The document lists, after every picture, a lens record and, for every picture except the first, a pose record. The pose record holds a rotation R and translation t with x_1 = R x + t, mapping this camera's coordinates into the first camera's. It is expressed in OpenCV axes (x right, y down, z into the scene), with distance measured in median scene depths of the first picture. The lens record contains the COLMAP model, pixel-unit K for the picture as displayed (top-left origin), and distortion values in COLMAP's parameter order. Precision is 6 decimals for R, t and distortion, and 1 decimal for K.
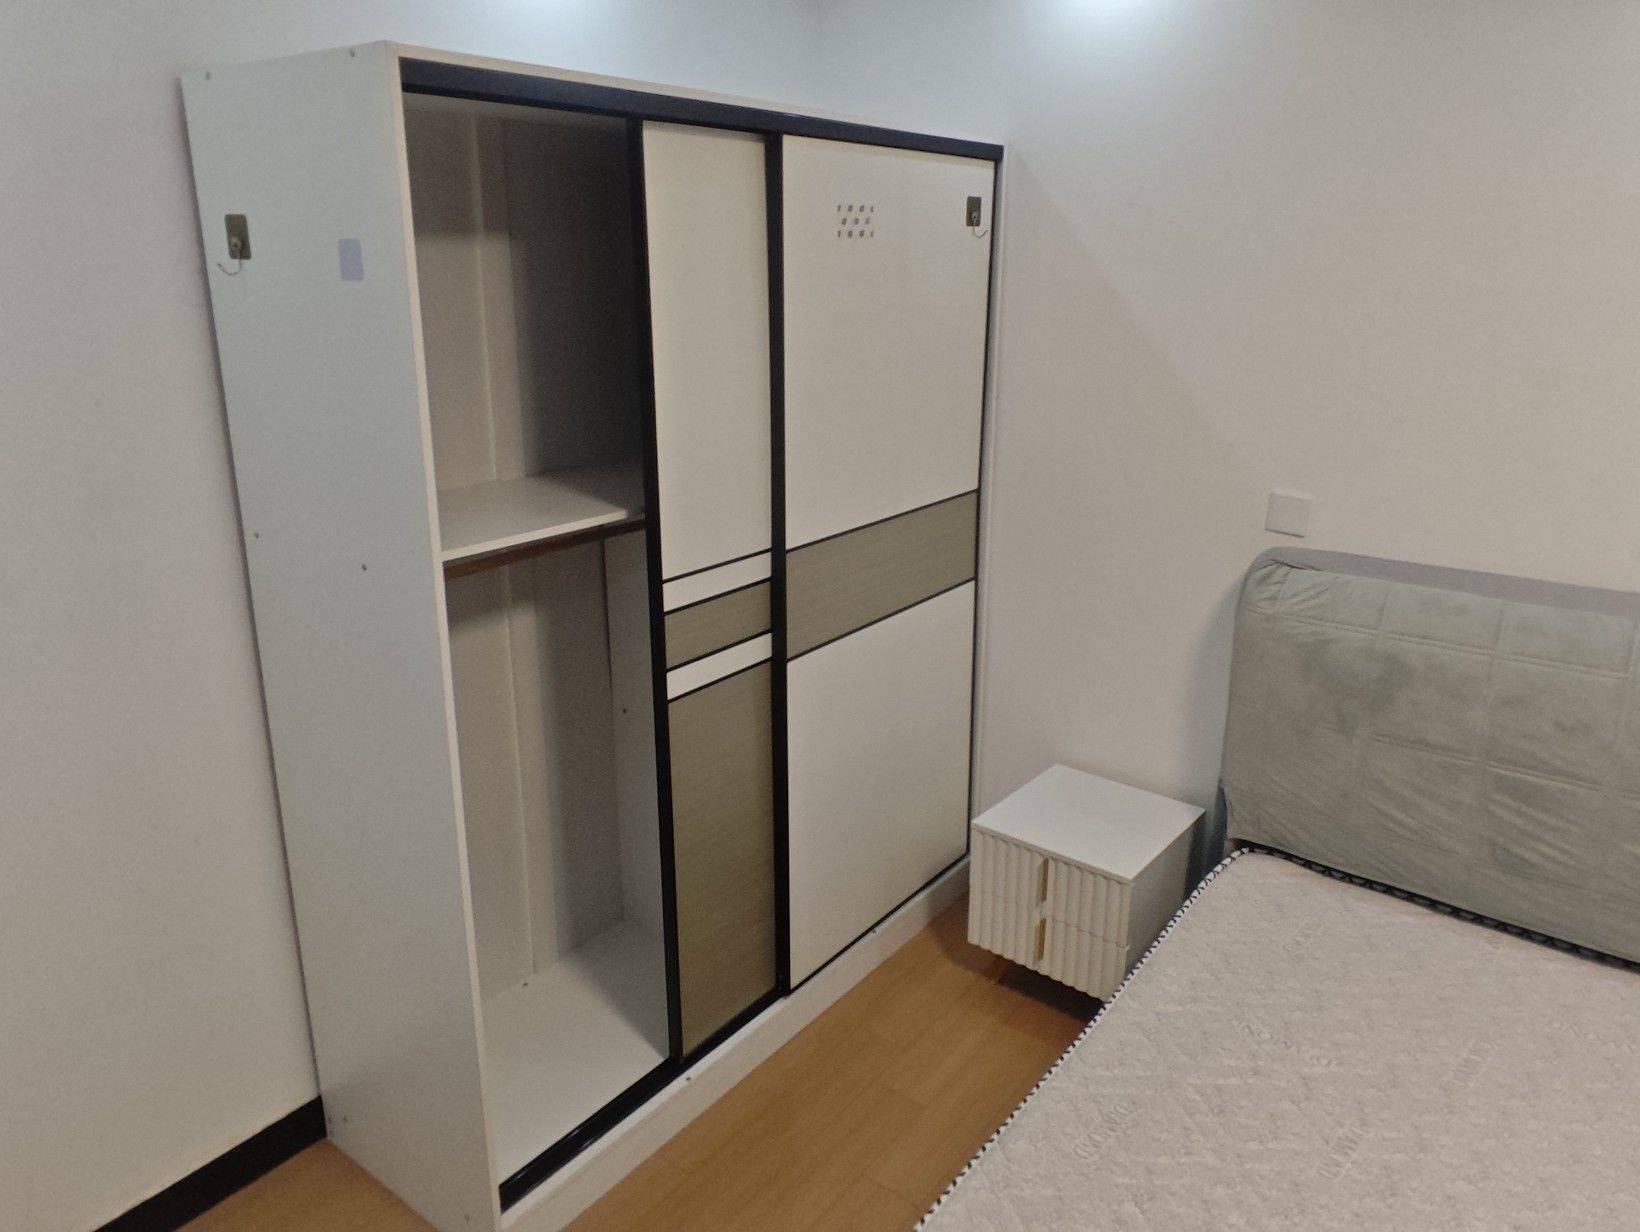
lens RADIAL K [[1142.2, 0, 829.8], [0, 1142.2, 588.4], [0, 0, 1]] dist [-0.001412, 0.002970]
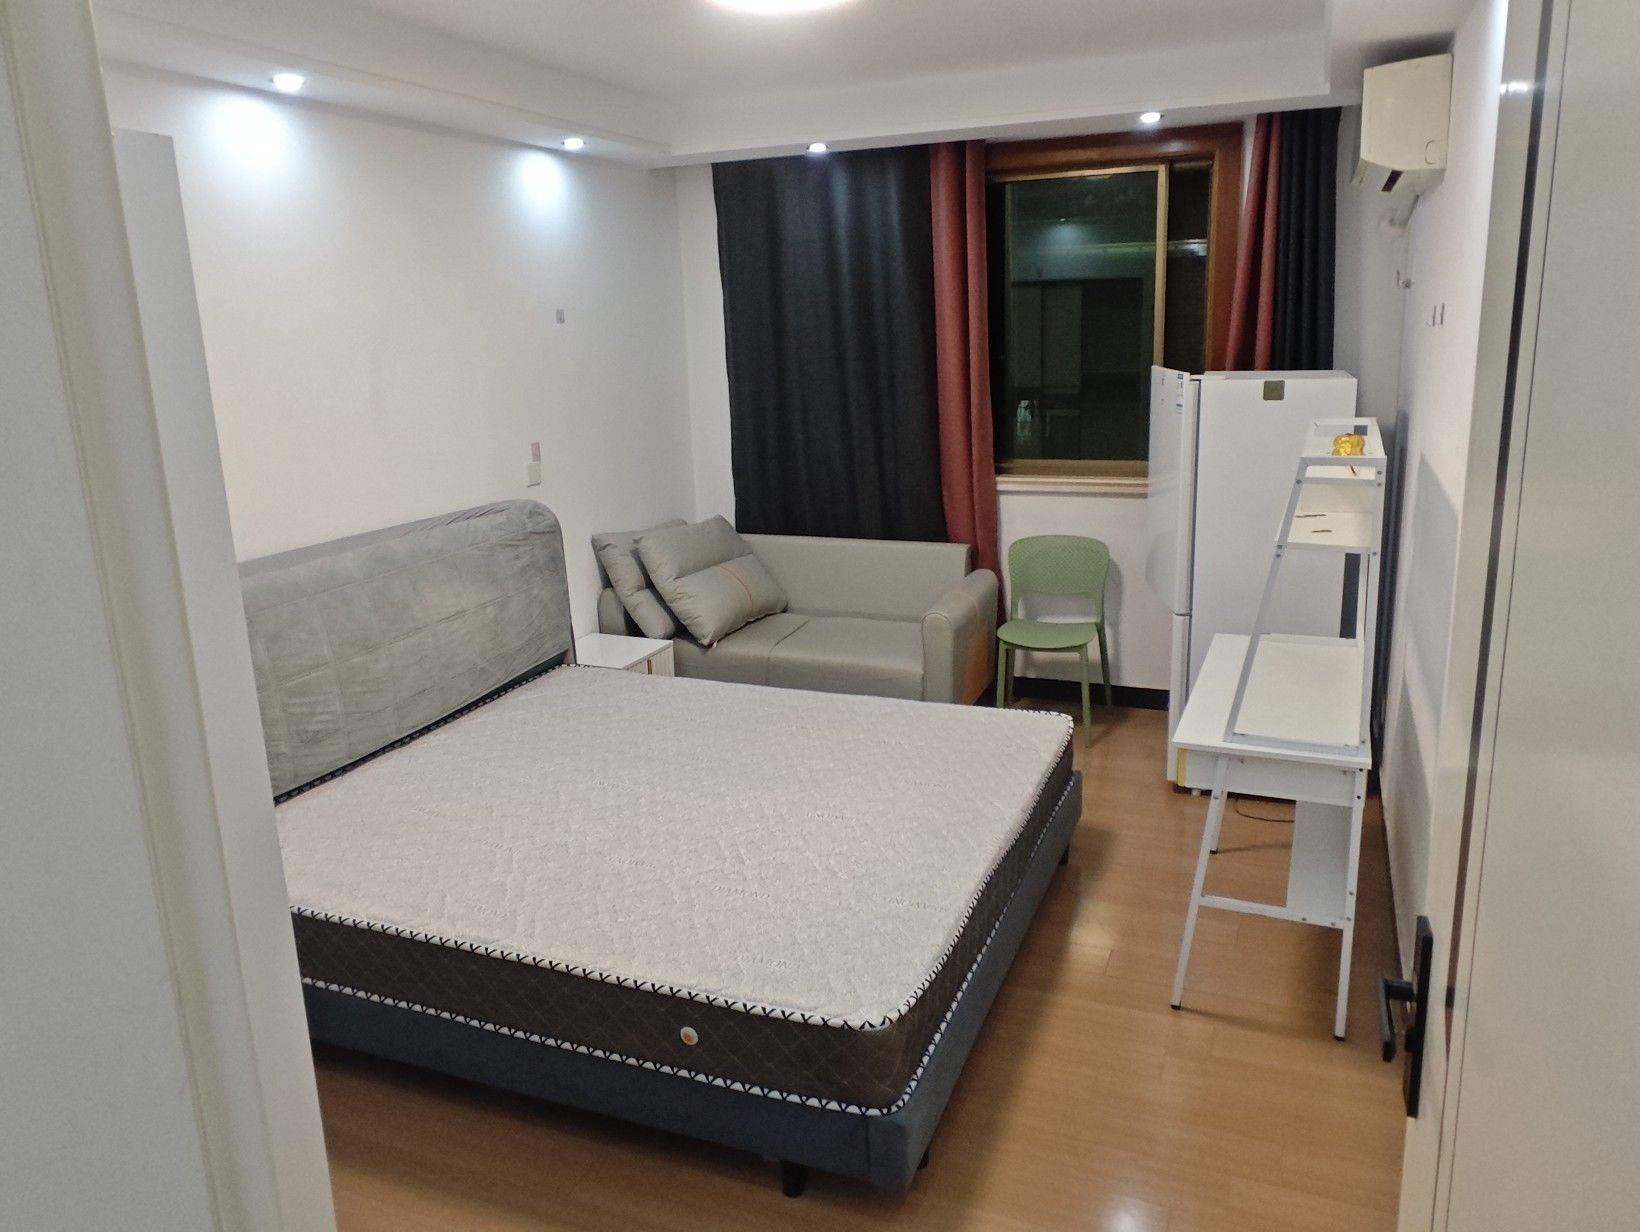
lens RADIAL K [[1142.2, 0, 829.8], [0, 1142.2, 588.4], [0, 0, 1]] dist [-0.001412, 0.002970]
pose [[-0.248449, -0.214685, 0.944555, -0.872211], [0.299245, 0.910419, 0.285638, -0.151476], [-0.921263, 0.353620, -0.161949, 0.484590]]
